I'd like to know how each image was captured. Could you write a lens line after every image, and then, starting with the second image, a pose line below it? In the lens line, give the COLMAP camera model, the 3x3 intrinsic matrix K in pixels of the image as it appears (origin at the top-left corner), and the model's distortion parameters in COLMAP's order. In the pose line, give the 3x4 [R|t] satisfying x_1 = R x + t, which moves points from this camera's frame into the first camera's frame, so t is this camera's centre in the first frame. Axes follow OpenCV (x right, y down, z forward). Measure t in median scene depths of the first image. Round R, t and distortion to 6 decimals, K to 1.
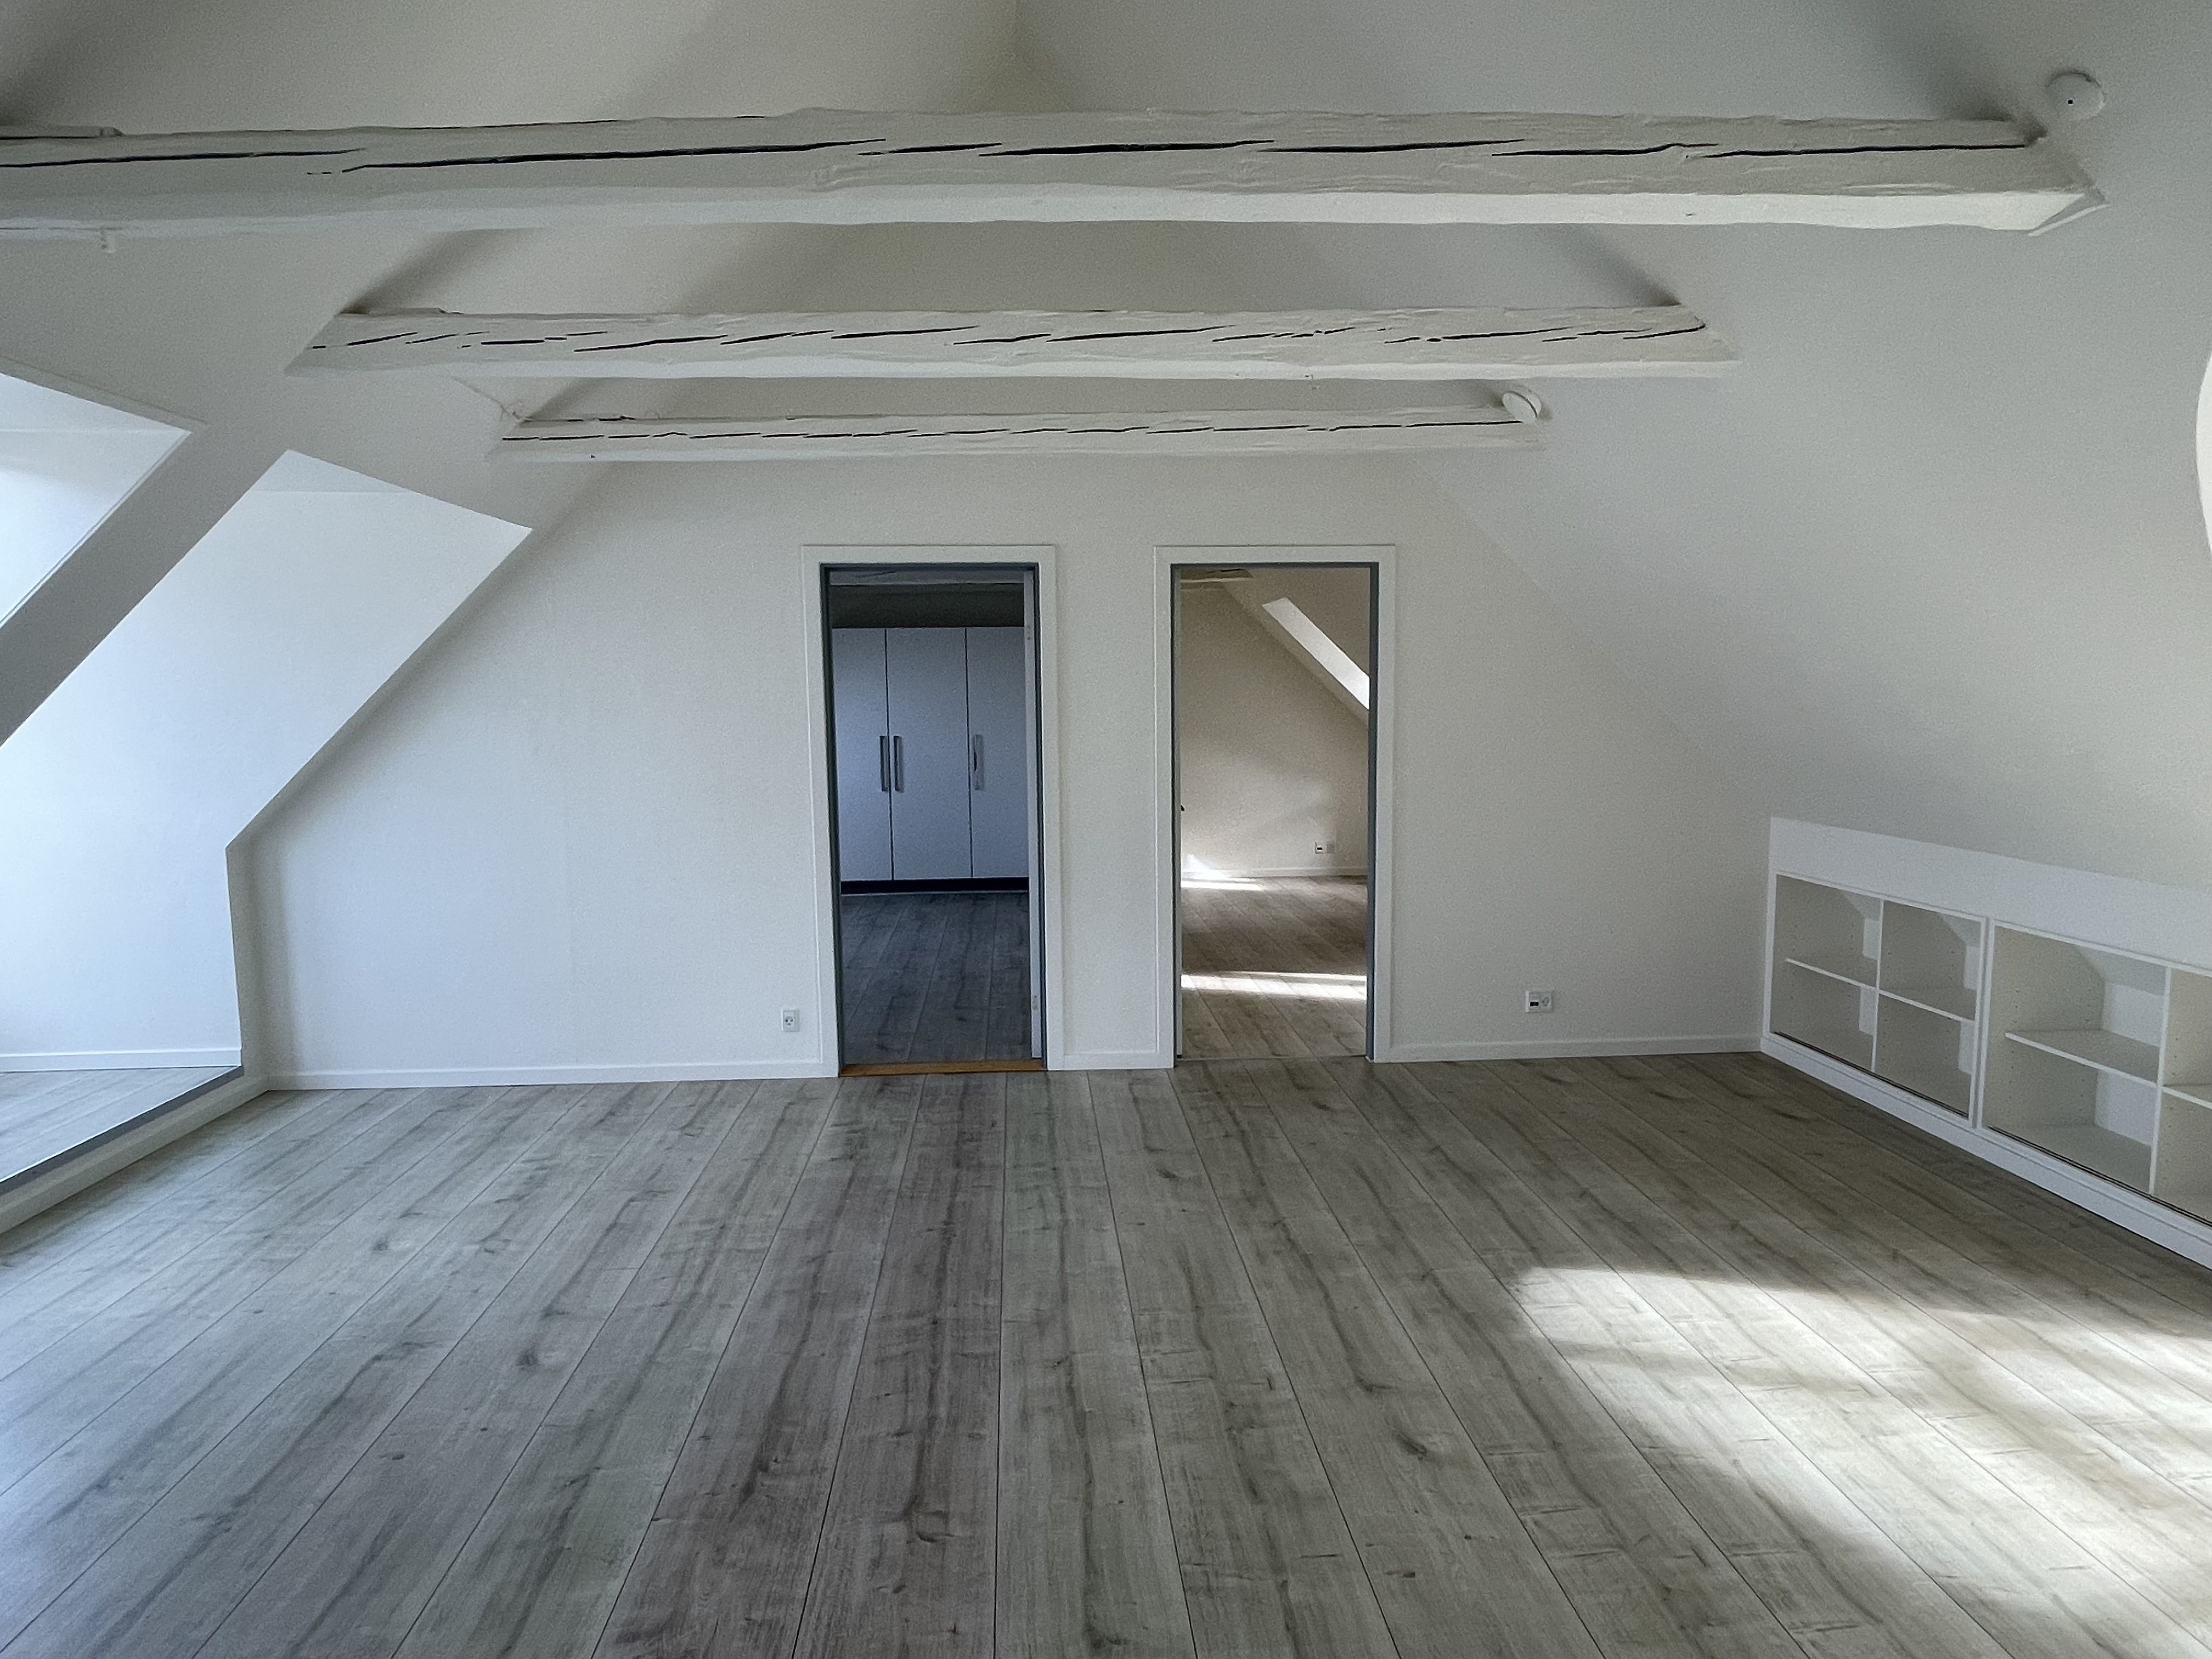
lens RADIAL K [[1325.3, 0, 1112.1], [0, 1325.3, 821.3], [0, 0, 1]] dist [-0.003038, -0.001441]
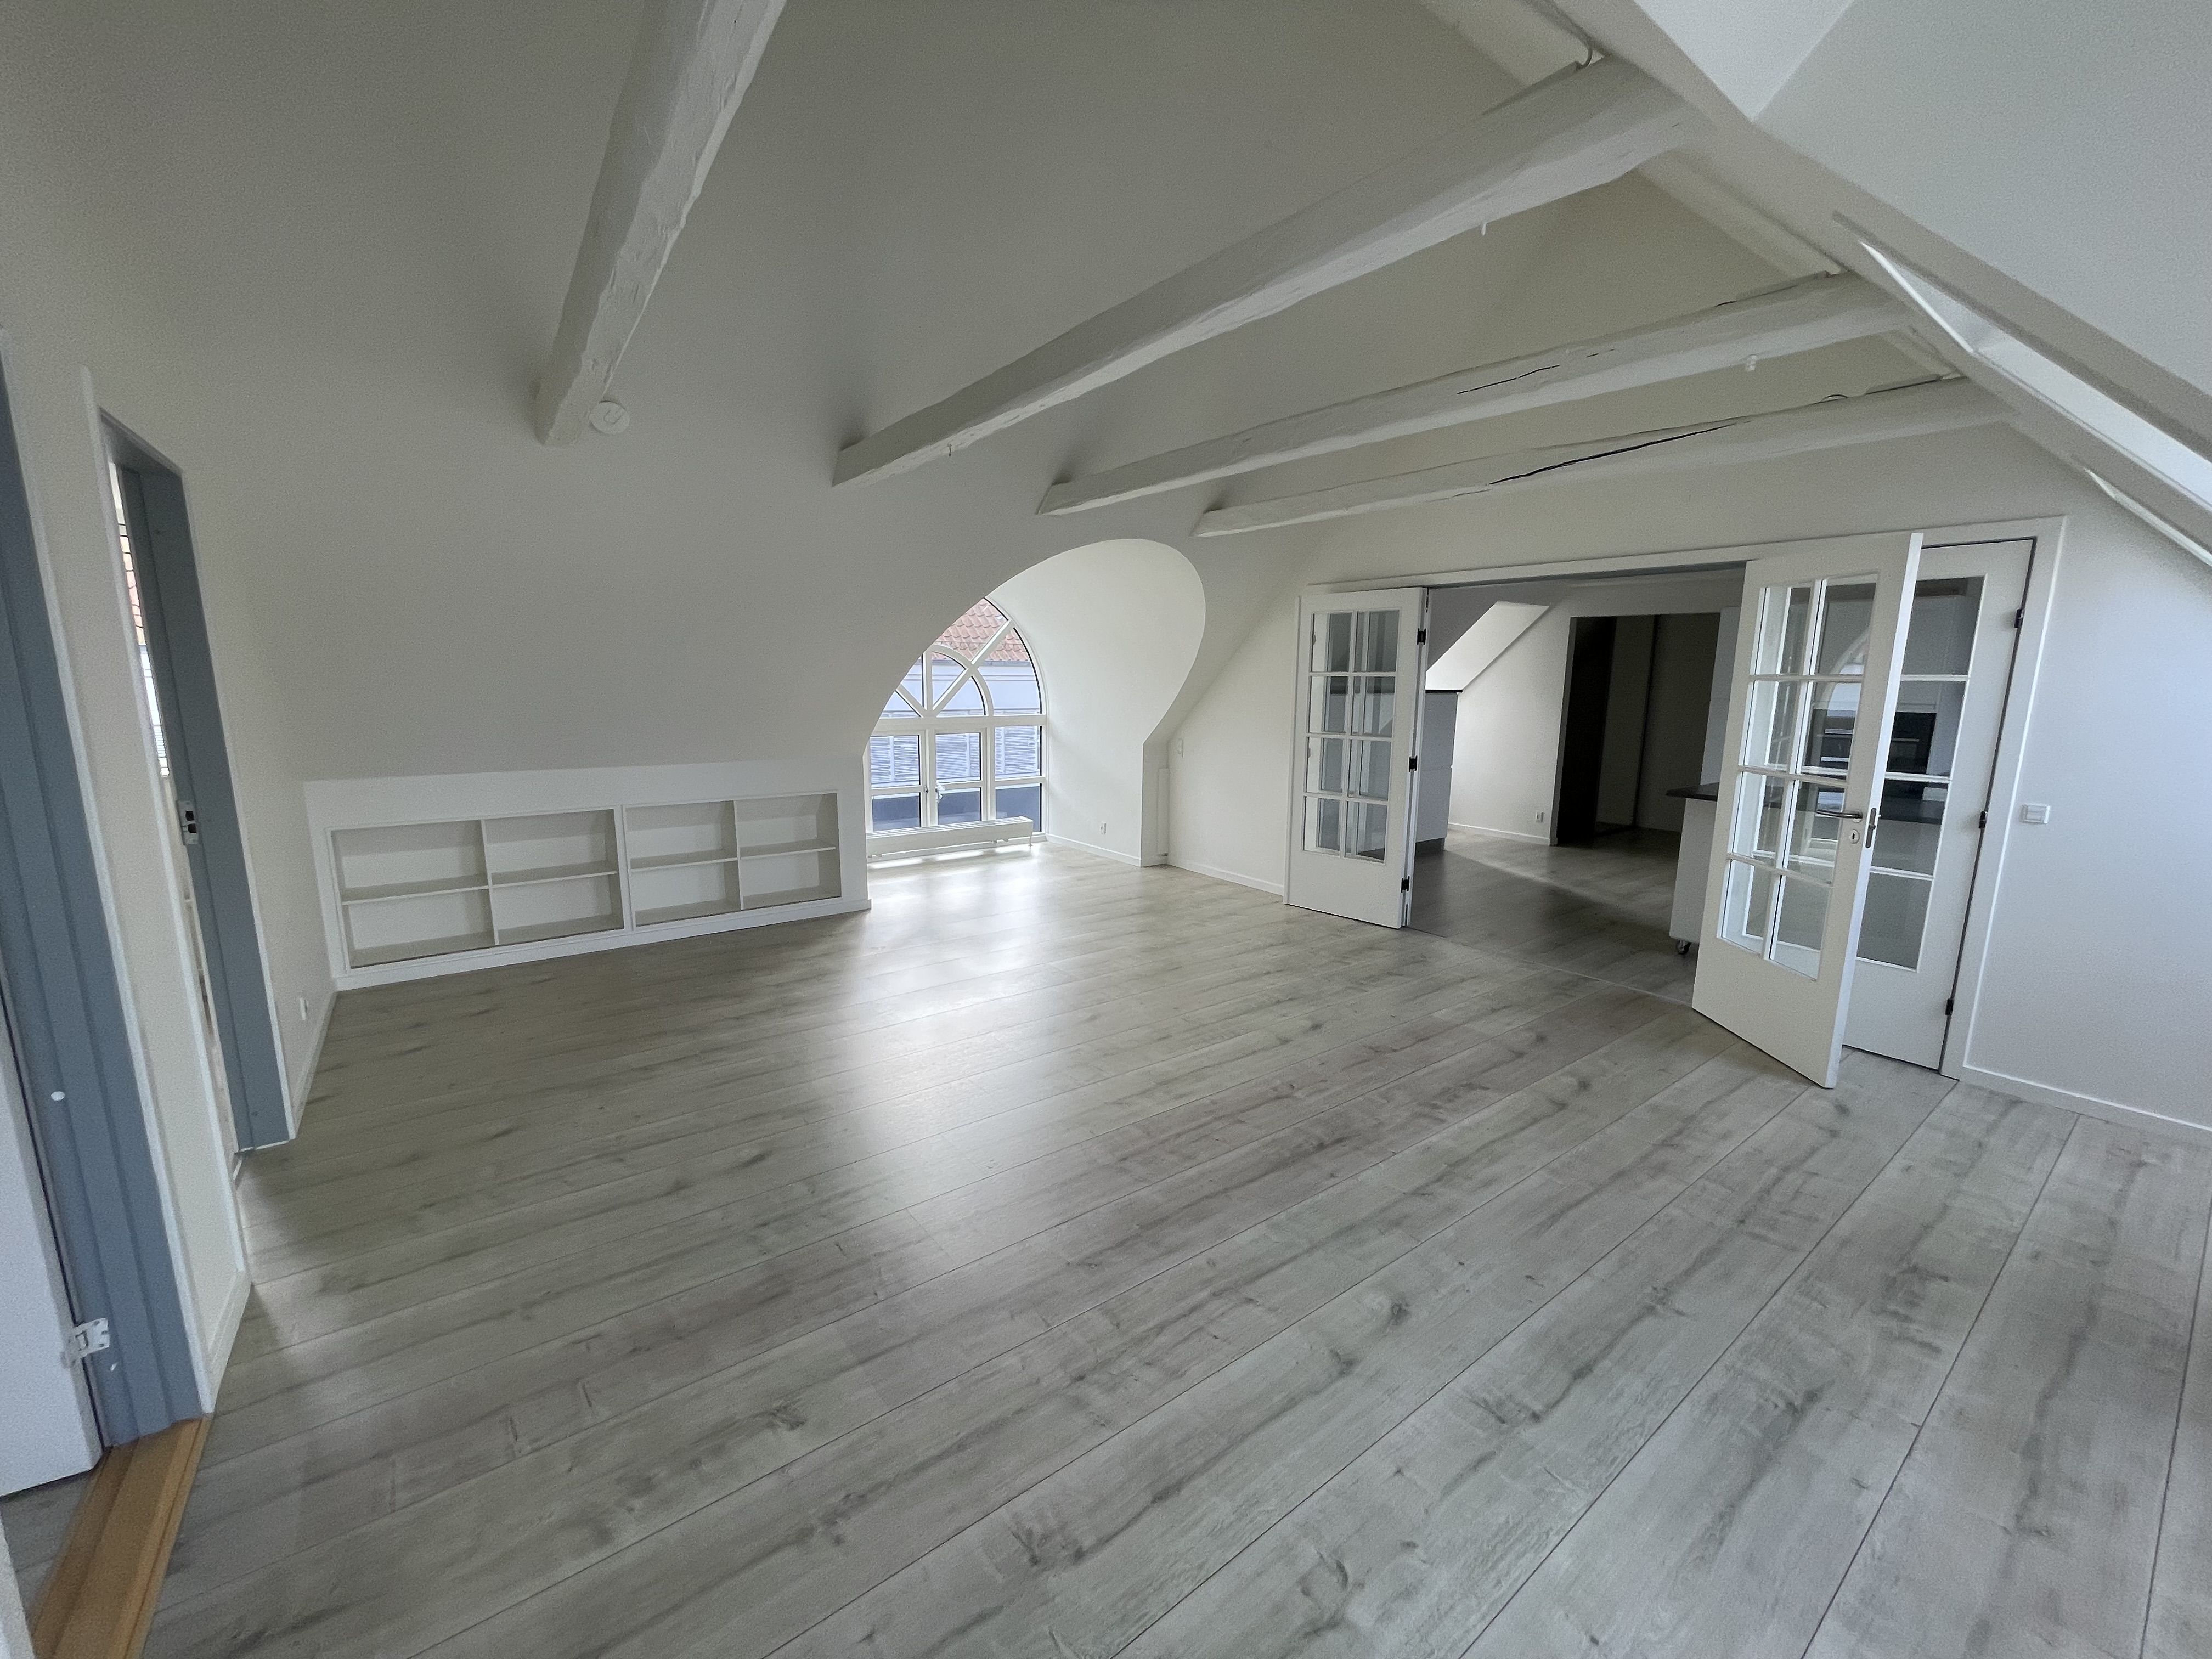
lens RADIAL K [[896.7, 0, 1110.8], [0, 896.7, 831.5], [0, 0, 1]] dist [-0.000920, -0.000393]
pose [[-0.548581, -0.141450, 0.824046, -0.688771], [0.078190, 0.972587, 0.219000, -0.105033], [-0.832434, 0.184571, -0.522482, 1.214372]]
